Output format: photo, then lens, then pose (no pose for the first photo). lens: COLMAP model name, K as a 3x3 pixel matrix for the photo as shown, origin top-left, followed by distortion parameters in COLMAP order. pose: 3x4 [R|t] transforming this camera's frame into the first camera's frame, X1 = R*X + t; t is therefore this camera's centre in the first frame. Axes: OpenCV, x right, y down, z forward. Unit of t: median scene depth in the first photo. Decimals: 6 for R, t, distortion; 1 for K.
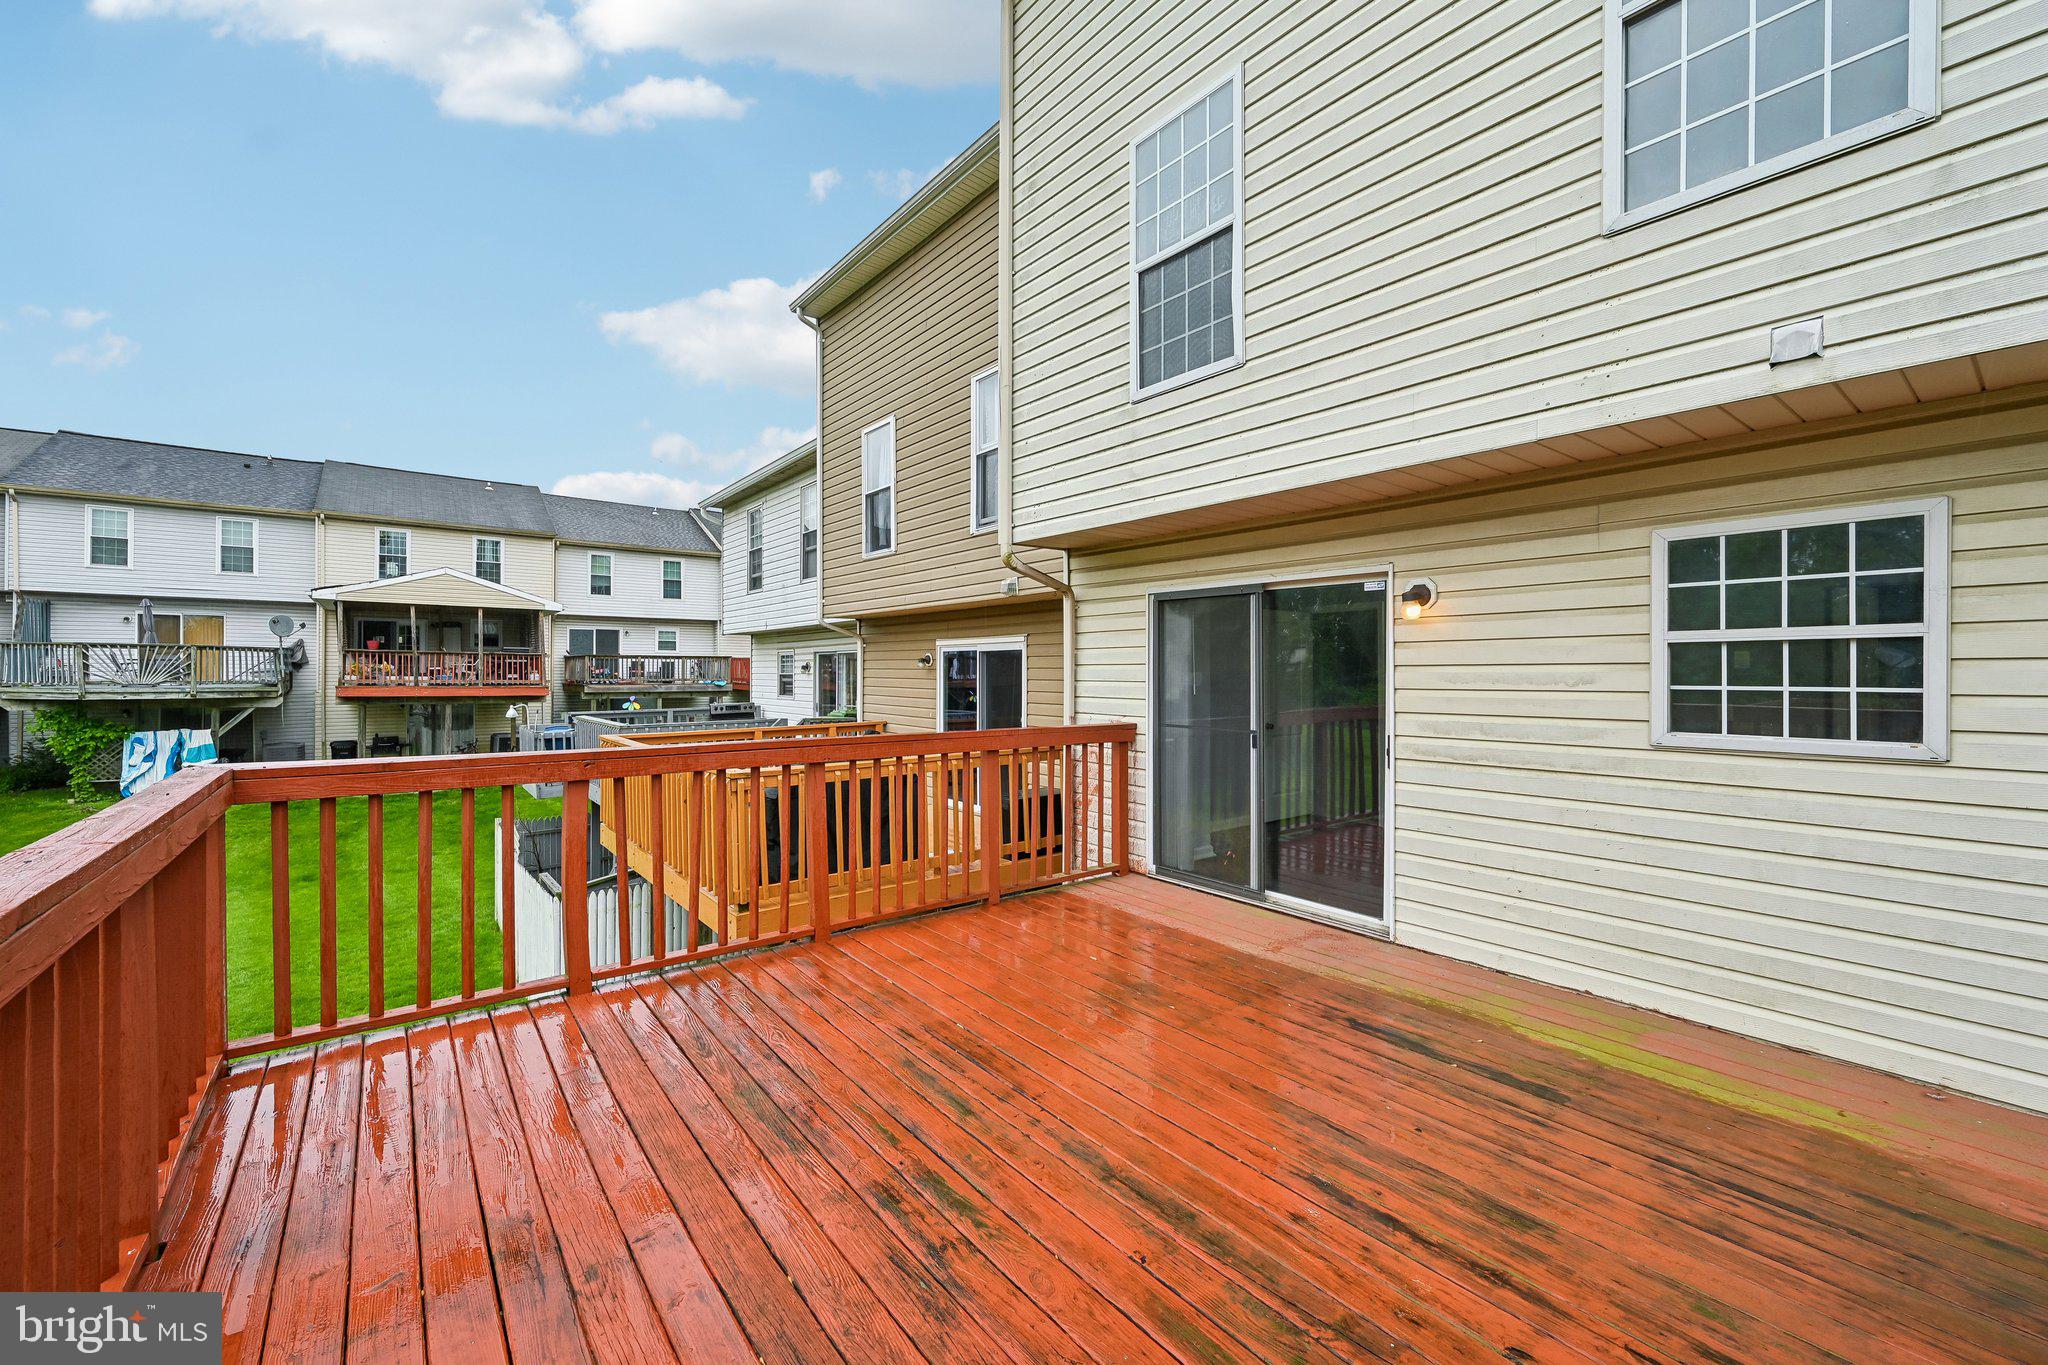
lens RADIAL K [[823.1, 0, 1038.5], [0, 823.1, 679.2], [0, 0, 1]] dist [-0.008421, 0.000000]
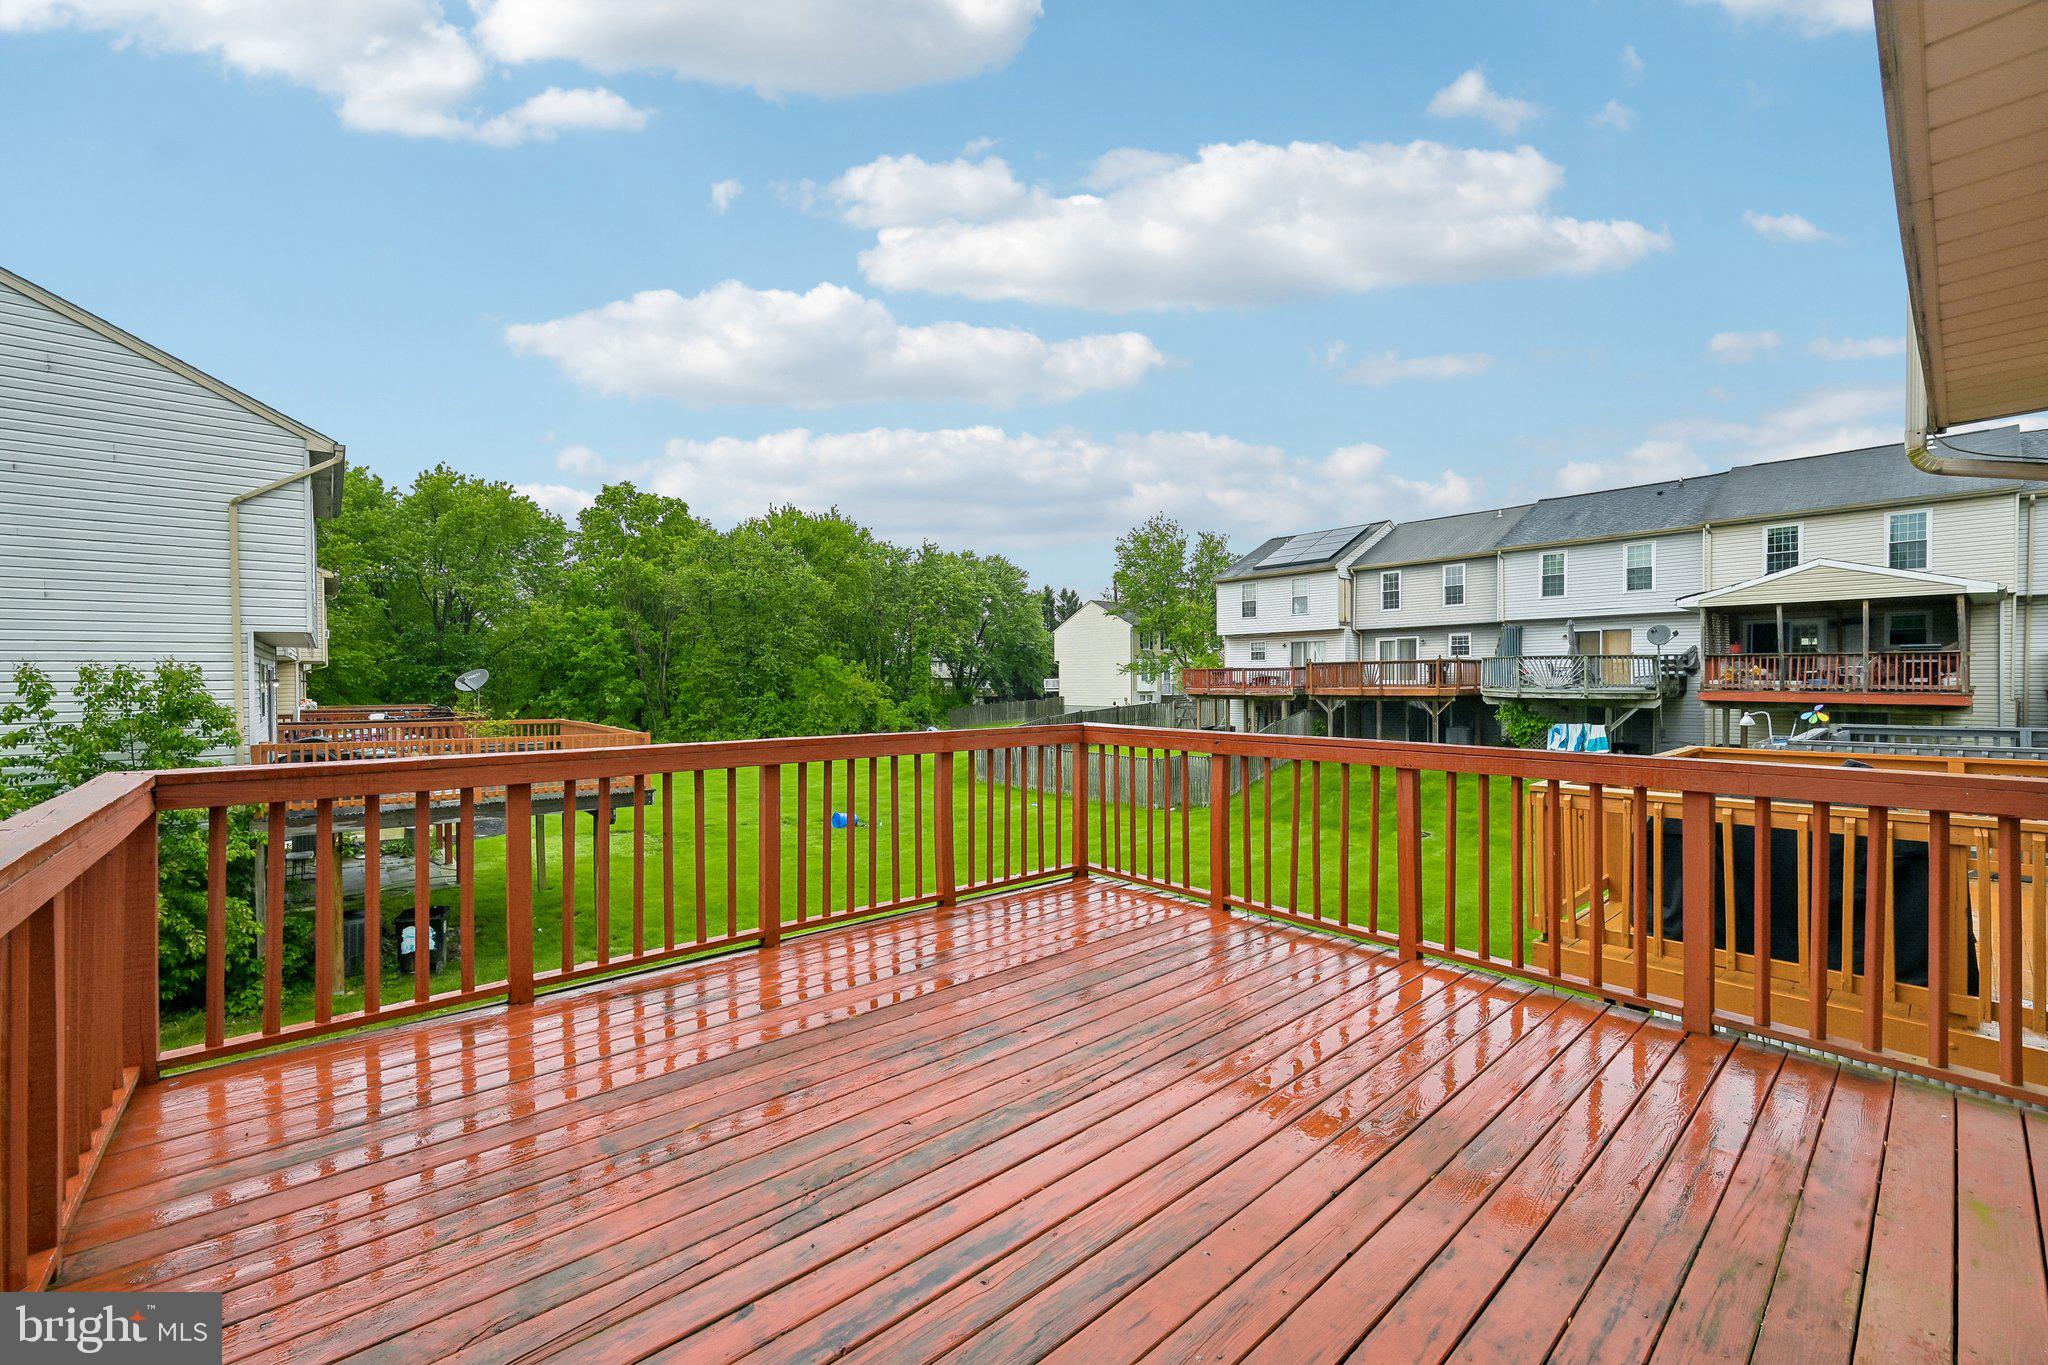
lens RADIAL K [[823.1, 0, 1038.5], [0, 823.1, 679.2], [0, 0, 1]] dist [-0.008421, 0.000000]
pose [[0.049992, -0.002921, -0.998745, 0.479915], [-0.001927, 0.999994, -0.003021, -0.000992], [0.998748, 0.002076, 0.049986, 0.370086]]
